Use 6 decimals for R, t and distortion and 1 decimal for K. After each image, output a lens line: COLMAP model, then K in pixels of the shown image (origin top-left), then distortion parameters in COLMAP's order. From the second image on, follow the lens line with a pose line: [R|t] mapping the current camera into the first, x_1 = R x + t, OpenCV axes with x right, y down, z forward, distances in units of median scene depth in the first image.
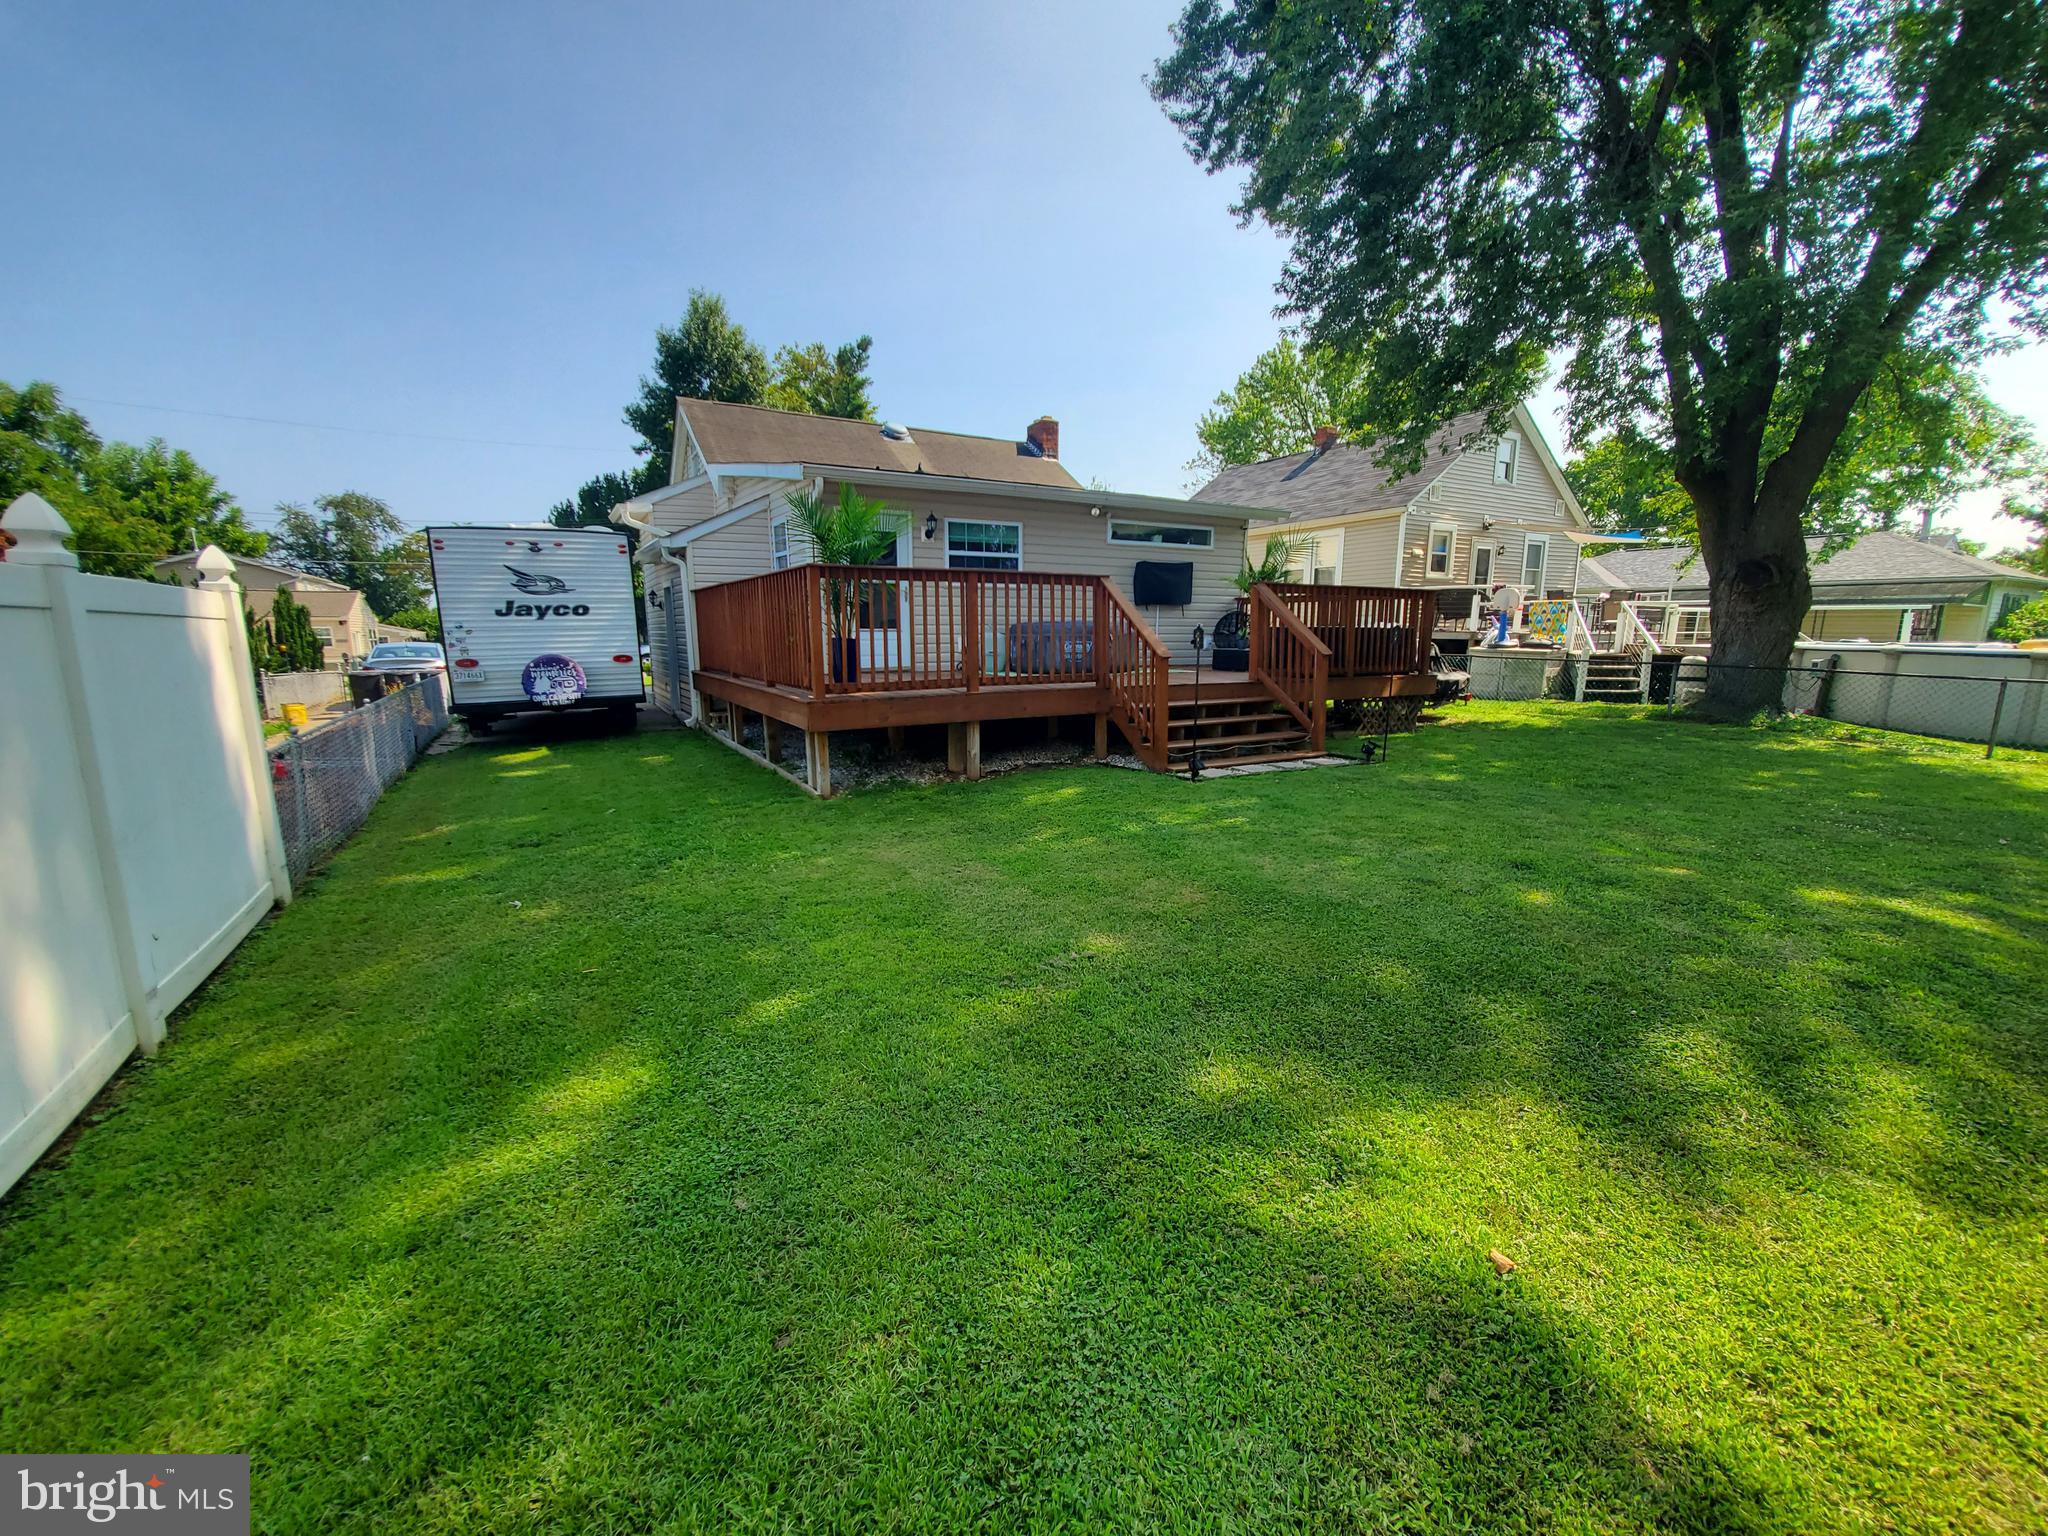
lens RADIAL K [[824.3, 0, 1022.5], [0, 824.3, 776.7], [0, 0, 1]] dist [-0.000659, 0.000250]
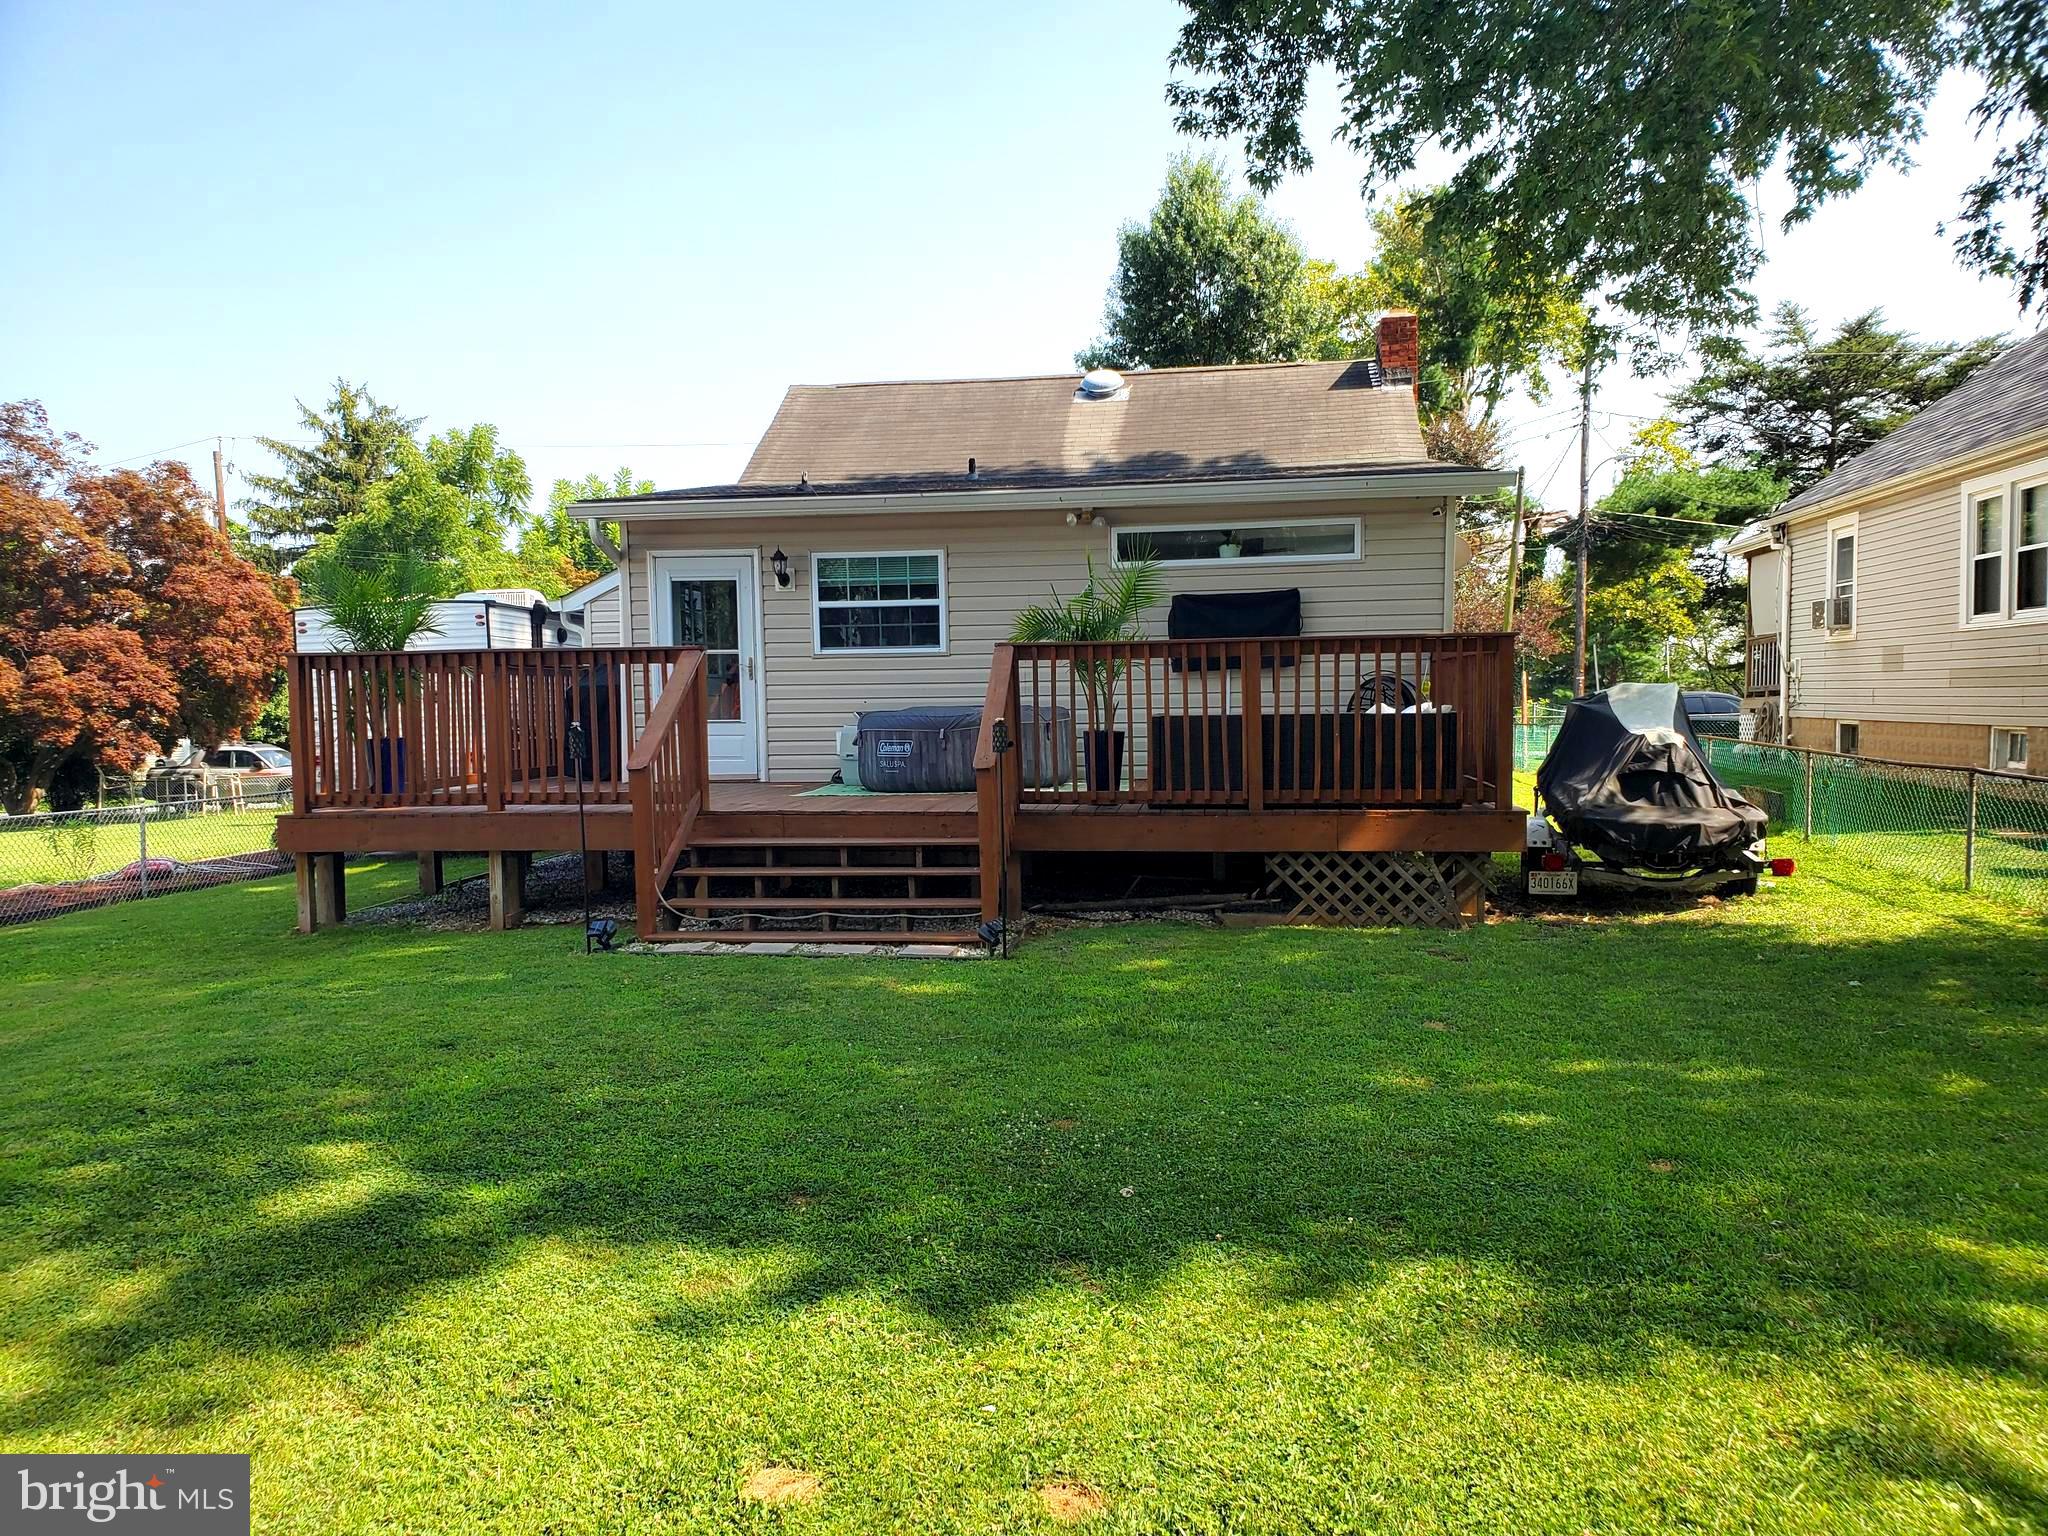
lens RADIAL K [[1544.5, 0, 1030.9], [0, 1544.5, 881.0], [0, 0, 1]] dist [0.073080, -0.057083]
pose [[0.804625, 0.060947, -0.590648, 0.479905], [-0.091784, 0.995529, -0.022311, -0.022305], [0.586647, 0.072164, 0.806621, 0.063864]]
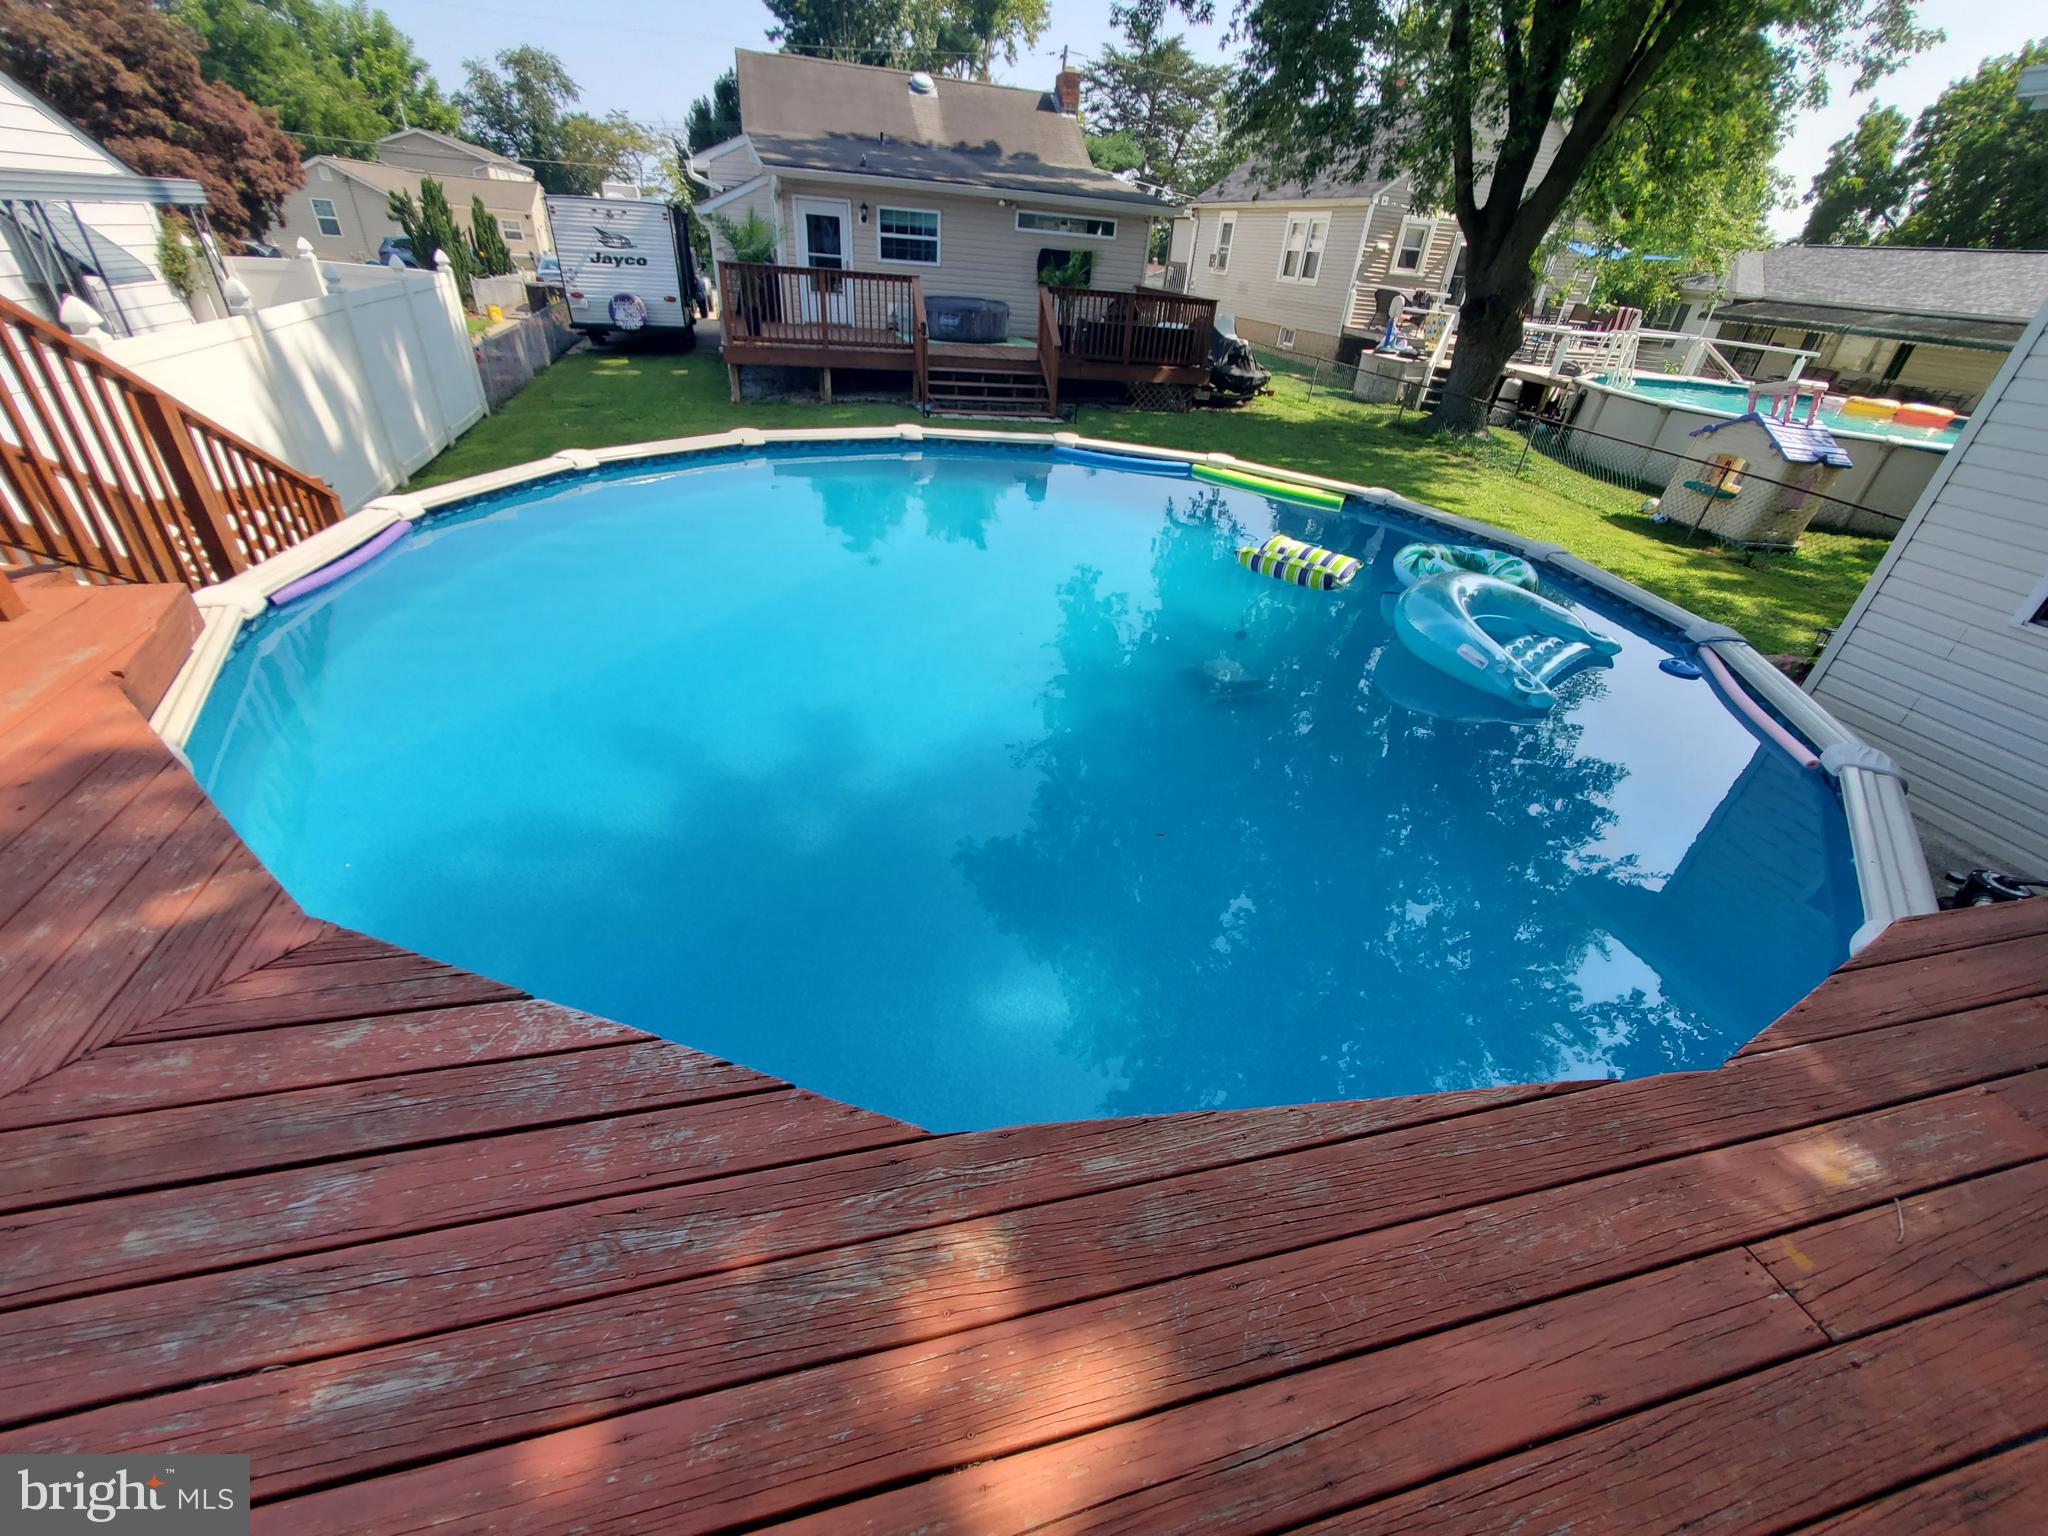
lens RADIAL K [[824.3, 0, 1022.5], [0, 824.3, 776.7], [0, 0, 1]] dist [-0.000659, 0.000250]
pose [[0.969730, 0.189049, -0.154546, 0.320442], [-0.116503, 0.914445, 0.387578, -0.000306], [0.214595, -0.357841, 0.908790, -0.331212]]
